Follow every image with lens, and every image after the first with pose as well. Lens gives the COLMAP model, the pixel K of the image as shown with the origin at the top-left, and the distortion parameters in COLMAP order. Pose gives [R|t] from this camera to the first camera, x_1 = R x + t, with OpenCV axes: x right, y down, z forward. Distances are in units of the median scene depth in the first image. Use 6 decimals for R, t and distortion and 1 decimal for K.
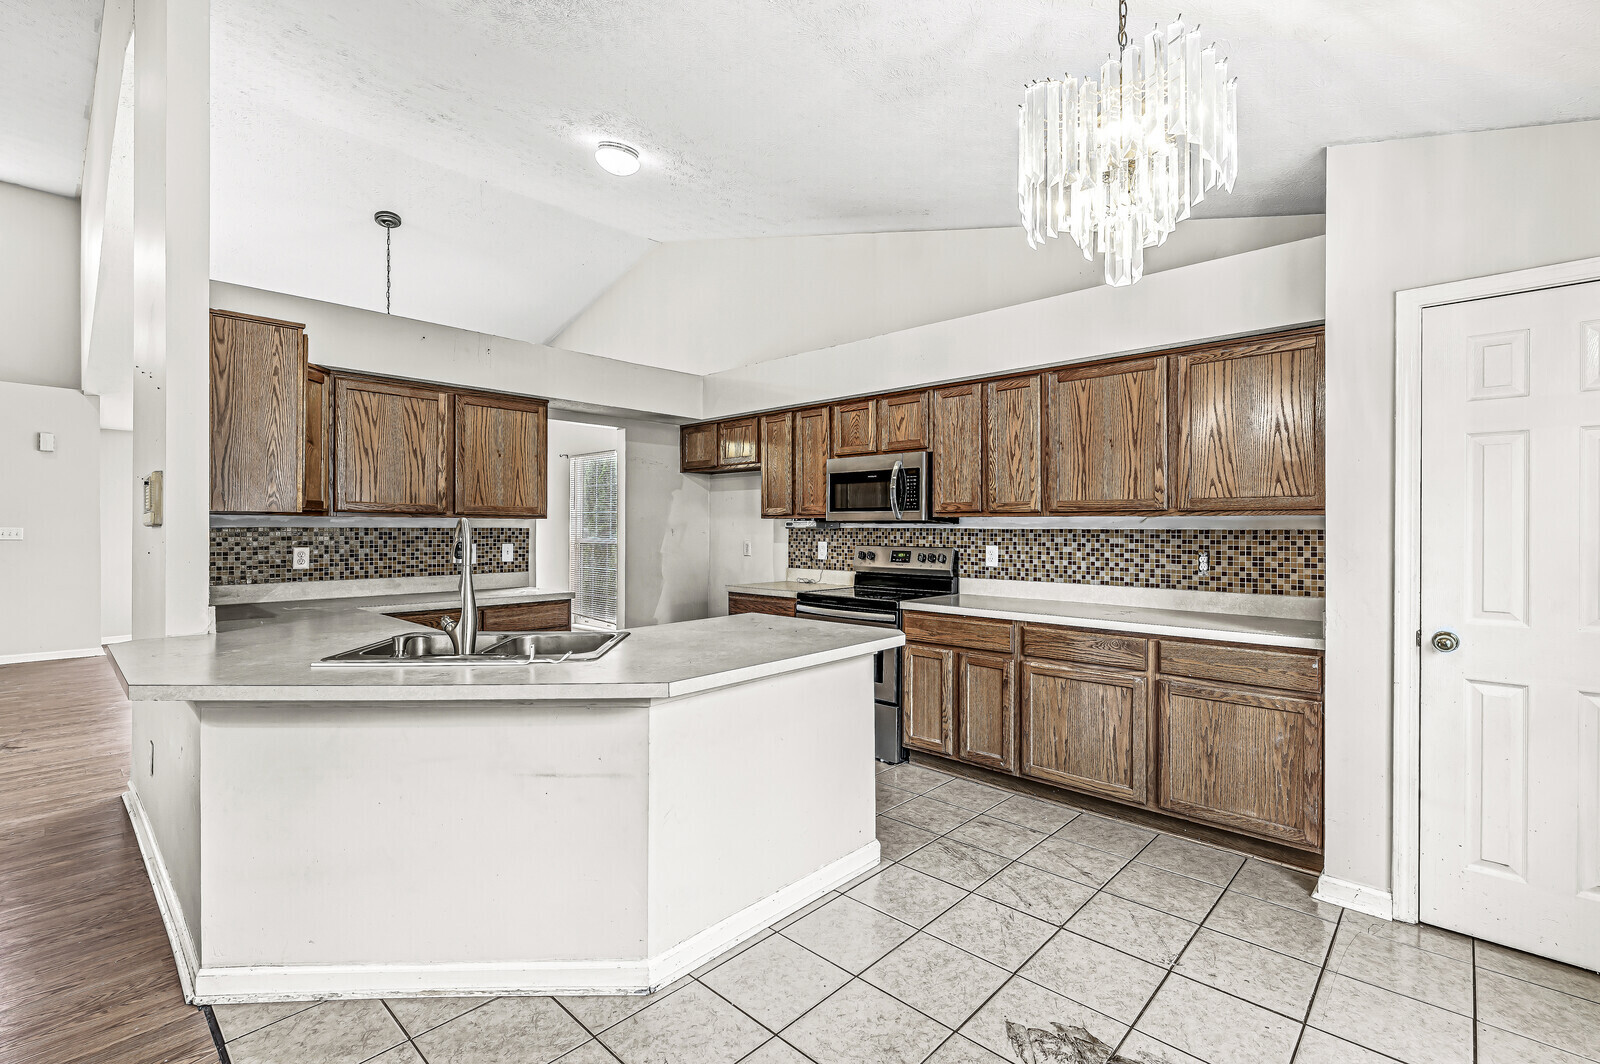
lens RADIAL K [[714.2, 0, 796.6], [0, 714.2, 532.3], [0, 0, 1]] dist [0.000545, 0.000011]
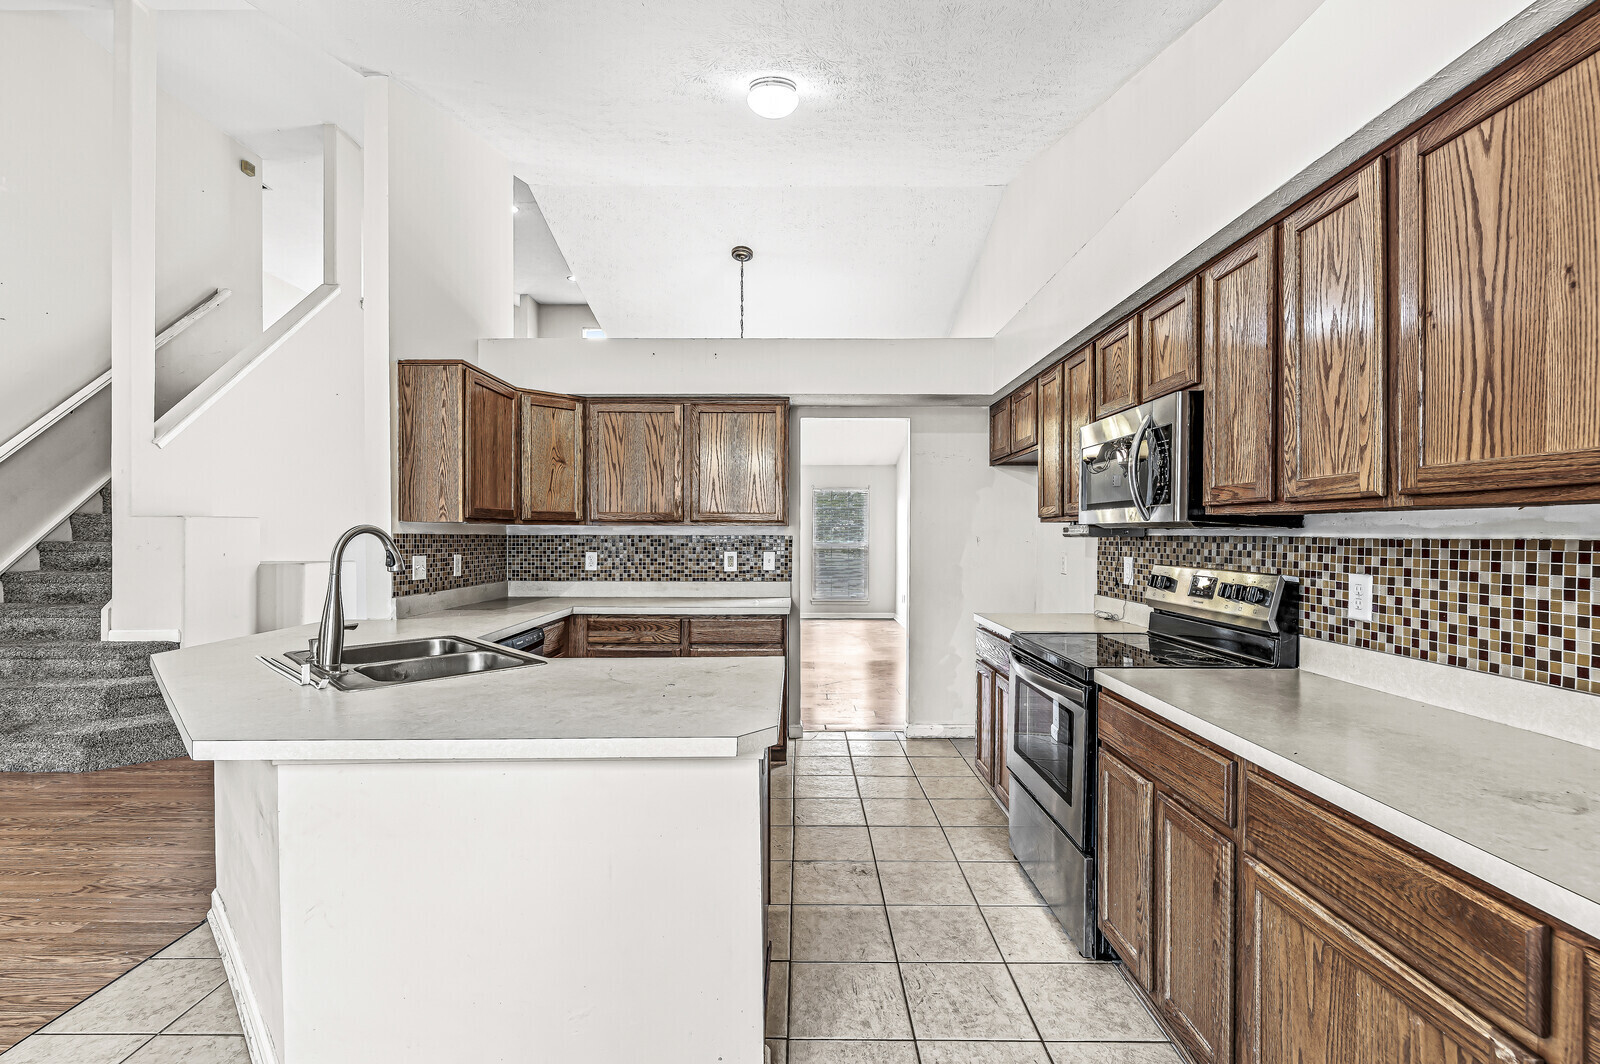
lens RADIAL K [[701.1, 0, 800.5], [0, 701.1, 542.1], [0, 0, 1]] dist [0.000960, 0.000199]
pose [[0.684130, 0.007449, -0.729322, 0.362456], [-0.004667, 0.999972, 0.005836, -0.003249], [0.729345, -0.000589, 0.684145, 0.436292]]
